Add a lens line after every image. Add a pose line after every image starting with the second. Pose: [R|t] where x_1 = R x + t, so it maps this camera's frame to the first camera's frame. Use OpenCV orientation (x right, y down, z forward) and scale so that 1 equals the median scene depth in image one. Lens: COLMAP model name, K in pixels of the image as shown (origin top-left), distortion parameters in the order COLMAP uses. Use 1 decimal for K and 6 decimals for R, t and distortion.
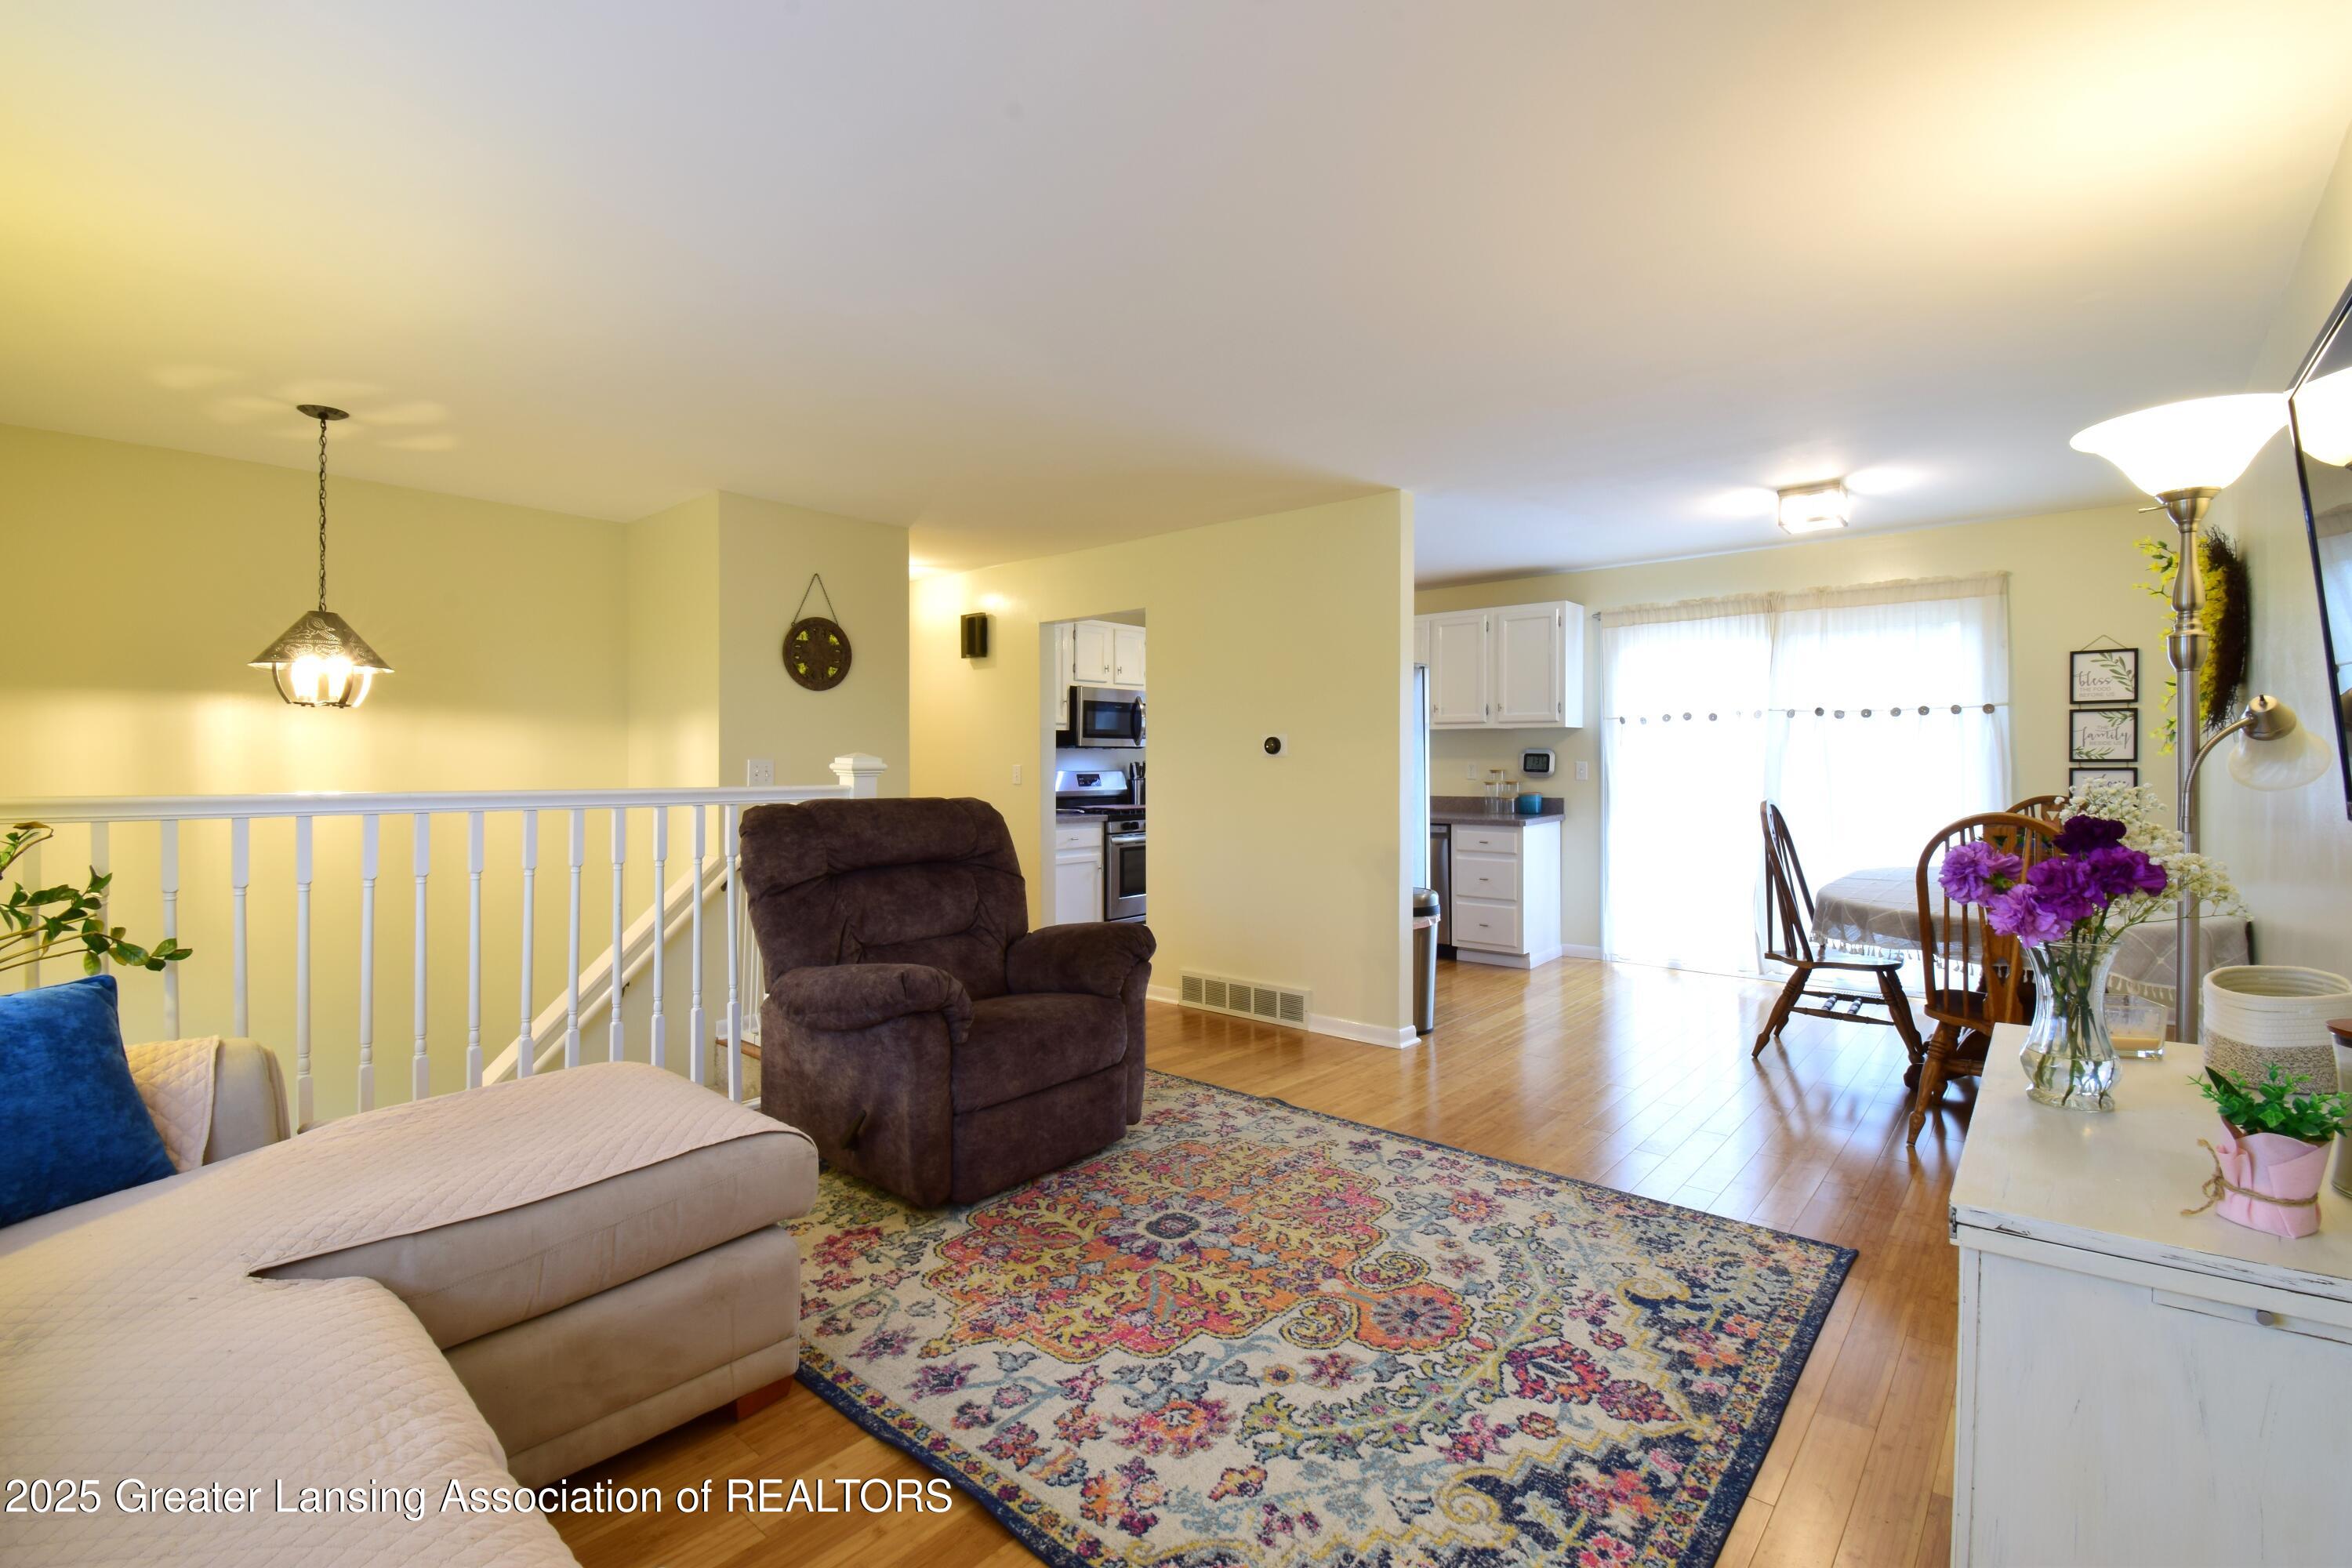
lens RADIAL K [[1038.4, 0, 1174.2], [0, 1038.4, 769.4], [0, 0, 1]] dist [-0.004768, -0.000508]
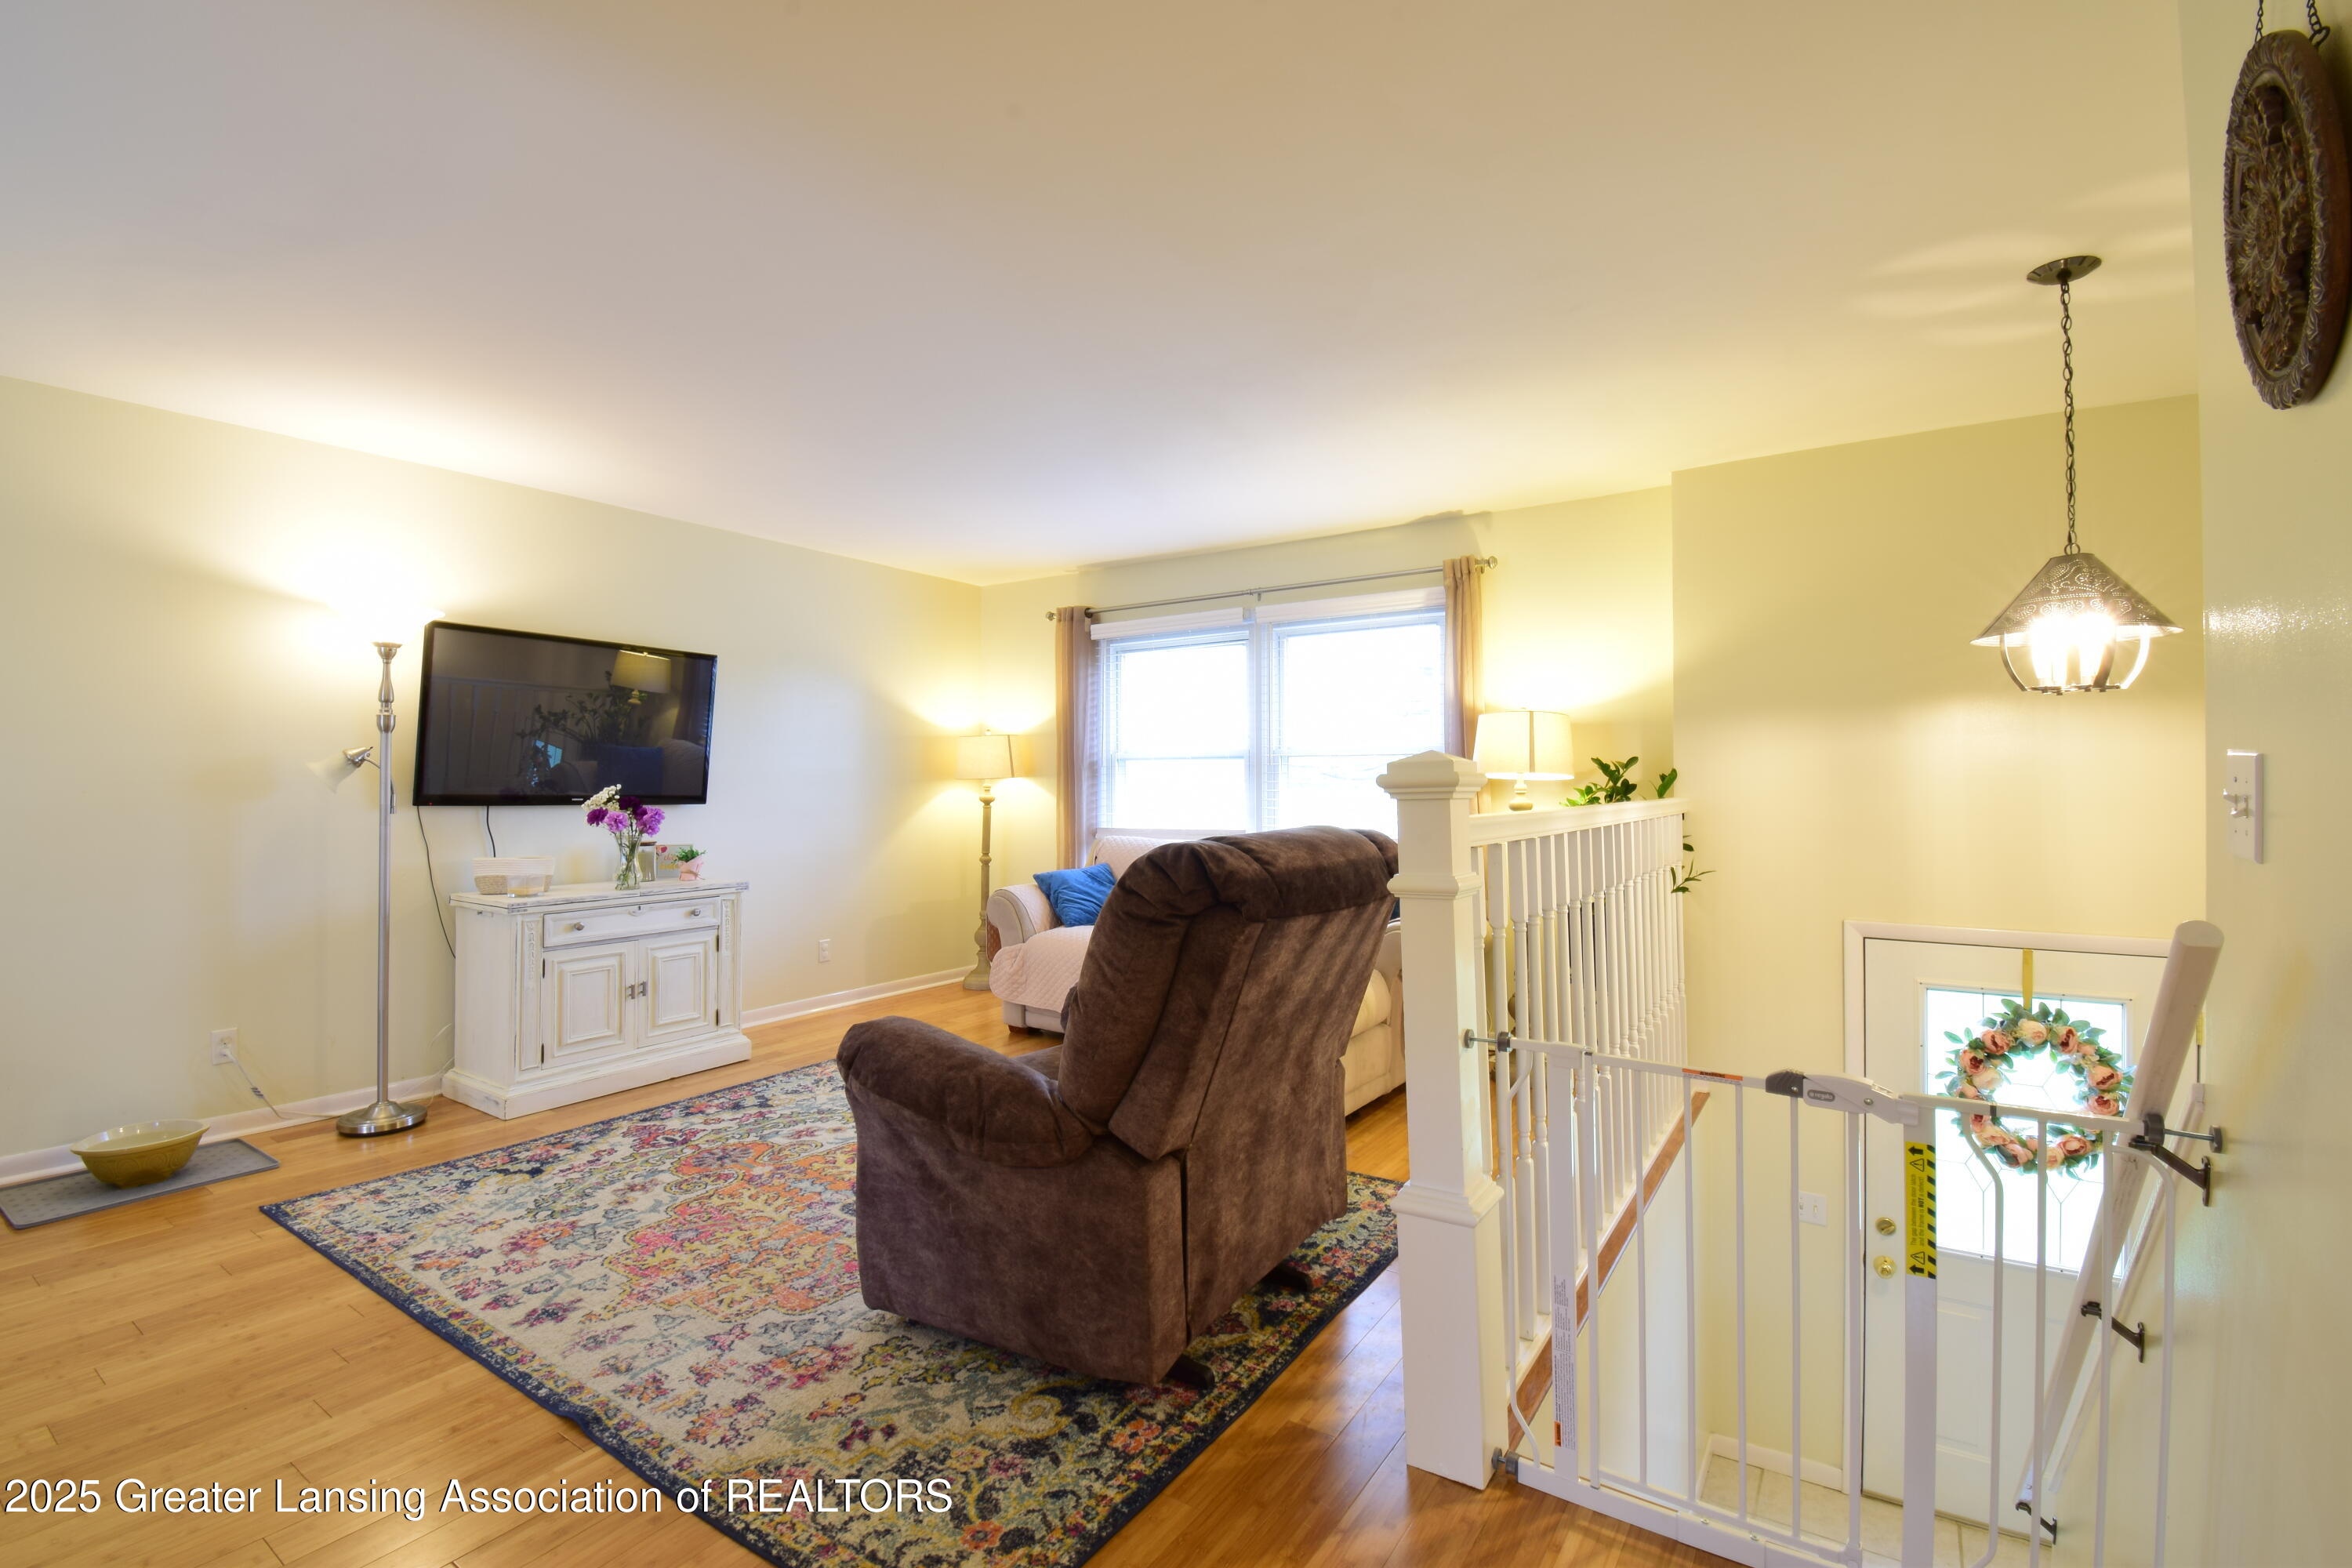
lens RADIAL K [[1038.4, 0, 1187.0], [0, 1038.4, 776.6], [0, 0, 1]] dist [-0.004768, -0.000508]
pose [[-0.991001, -0.000044, -0.133854, -0.197555], [0.000122, 0.999999, -0.001227, -0.007216], [0.133854, -0.001232, -0.991000, 2.234718]]
